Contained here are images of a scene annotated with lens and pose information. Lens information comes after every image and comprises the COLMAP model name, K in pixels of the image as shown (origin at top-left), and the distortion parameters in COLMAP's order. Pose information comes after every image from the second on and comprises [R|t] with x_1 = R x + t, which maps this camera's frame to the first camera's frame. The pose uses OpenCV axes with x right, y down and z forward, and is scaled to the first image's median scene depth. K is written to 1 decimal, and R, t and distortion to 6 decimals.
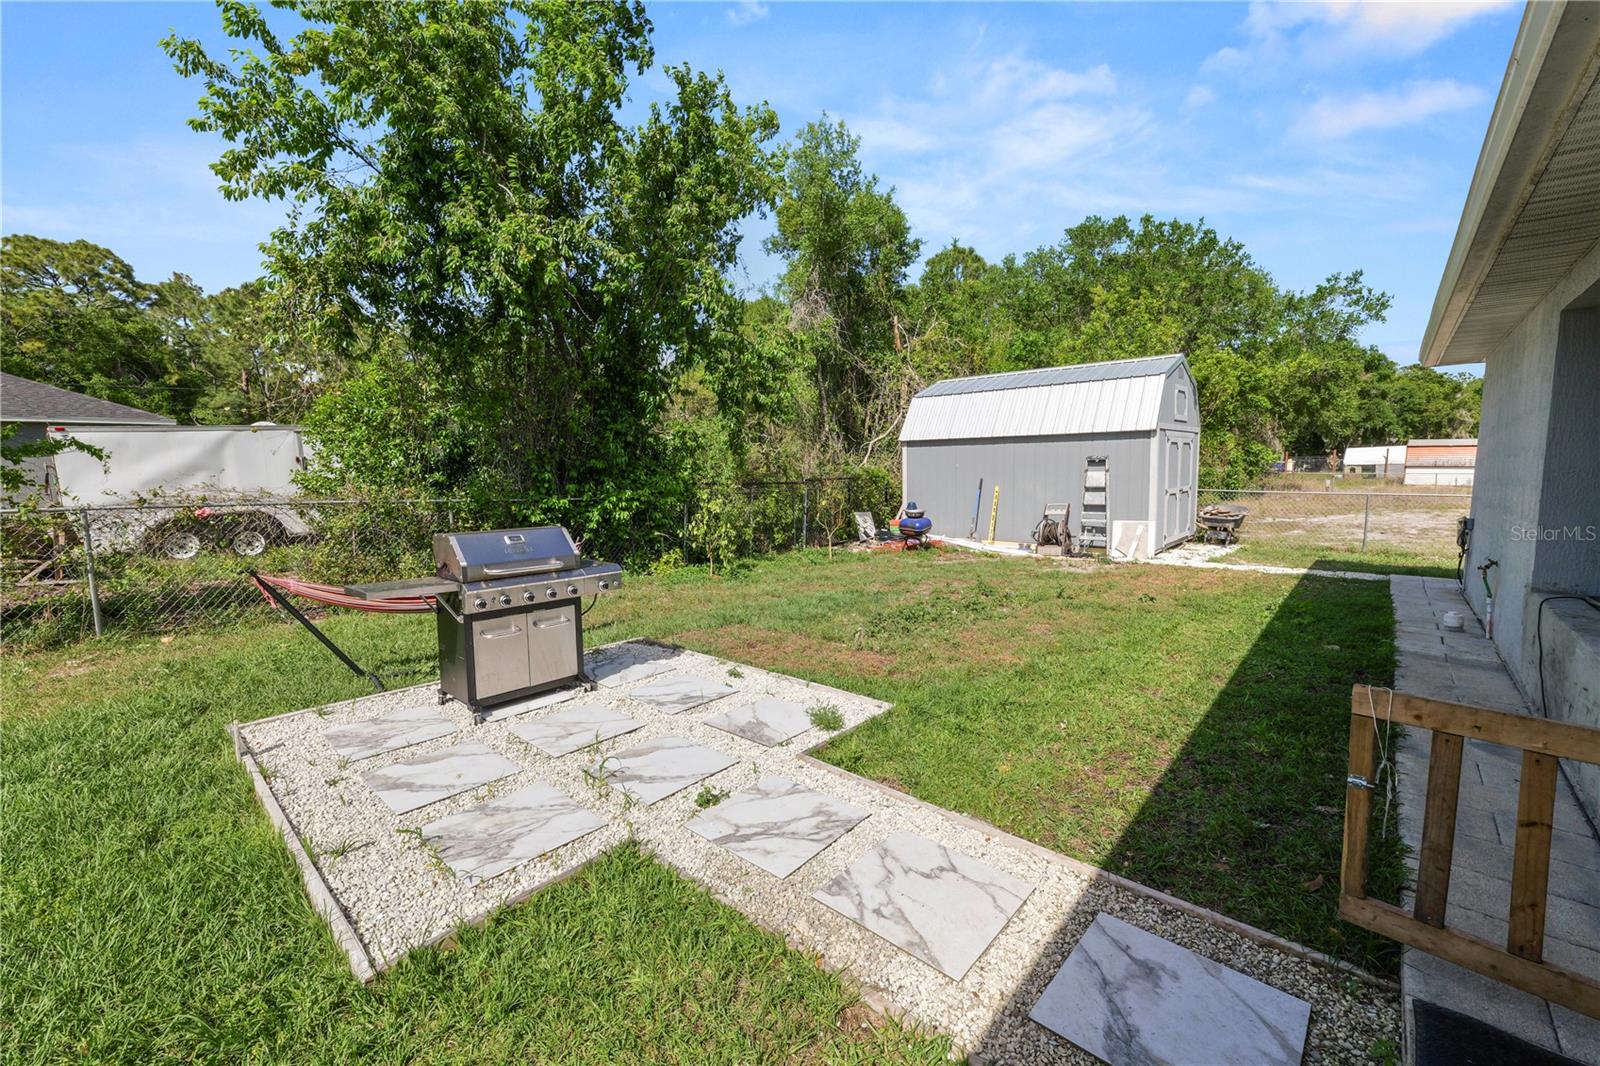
lens RADIAL K [[650.7, 0, 797.4], [0, 650.7, 527.9], [0, 0, 1]] dist [-0.014649, -0.000001]
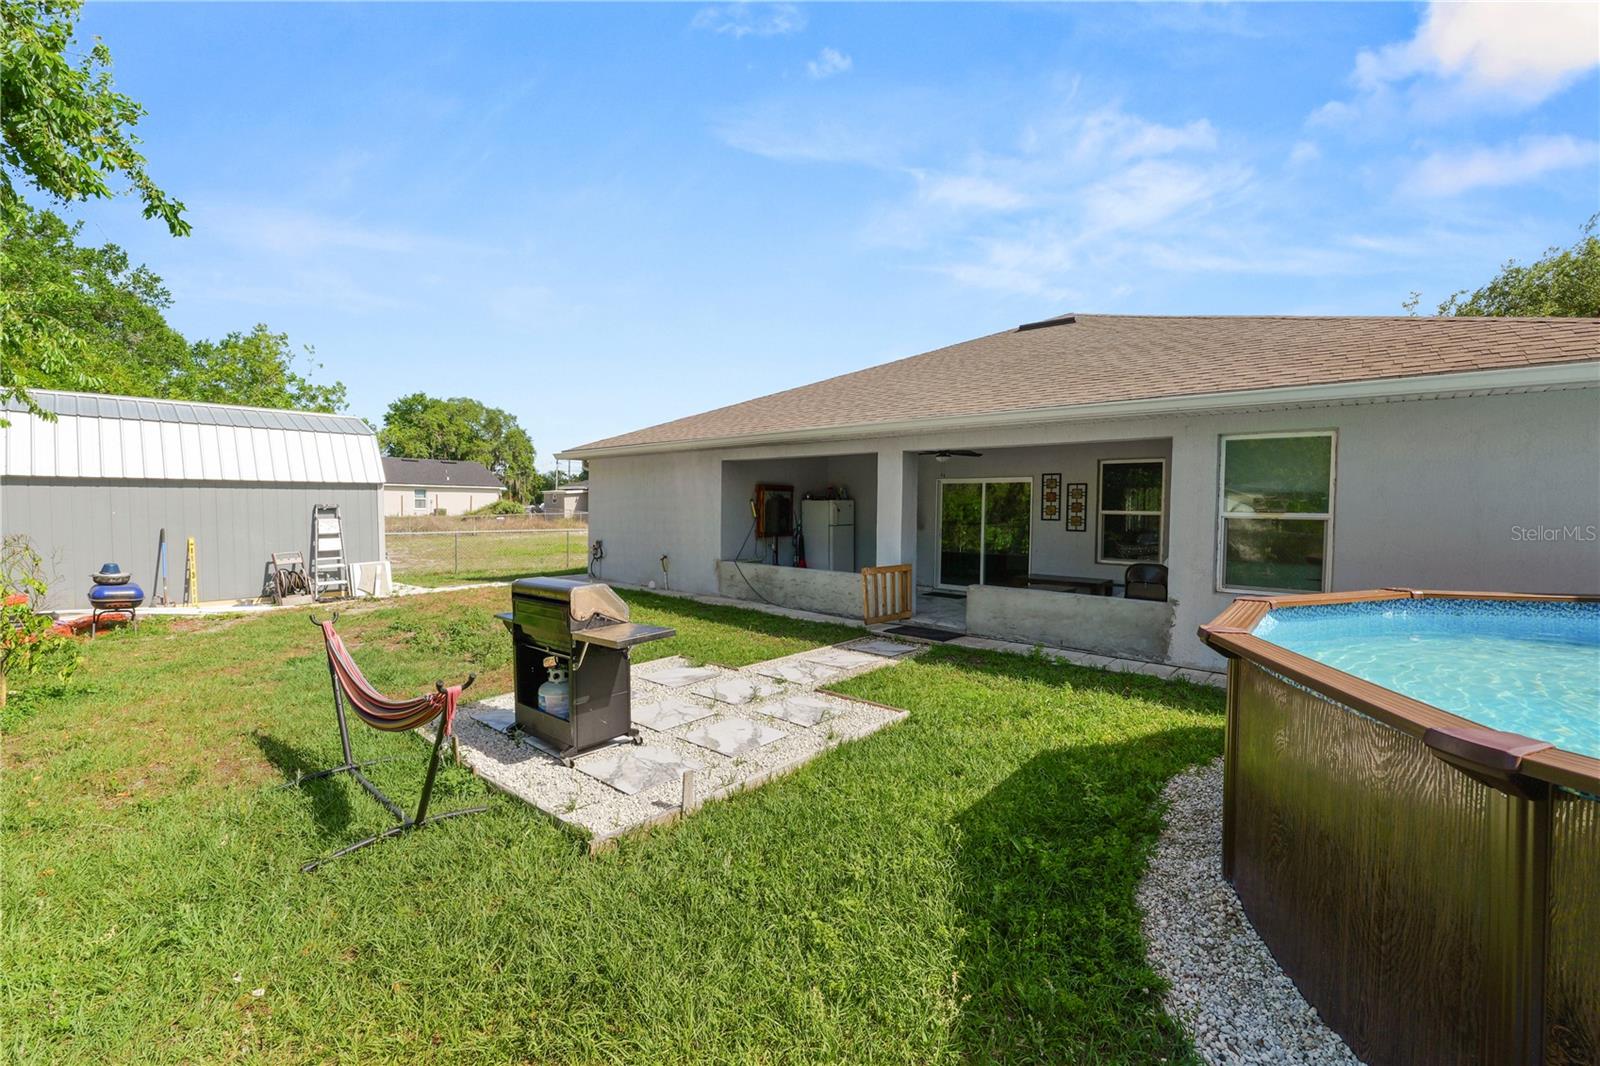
lens RADIAL K [[650.7, 0, 797.1], [0, 650.7, 534.7], [0, 0, 1]] dist [-0.014649, -0.000001]
pose [[-0.009816, -0.034702, 0.999350, -0.597193], [0.090017, 0.995309, 0.035446, -0.030643], [-0.995892, 0.090306, -0.006646, 0.252439]]
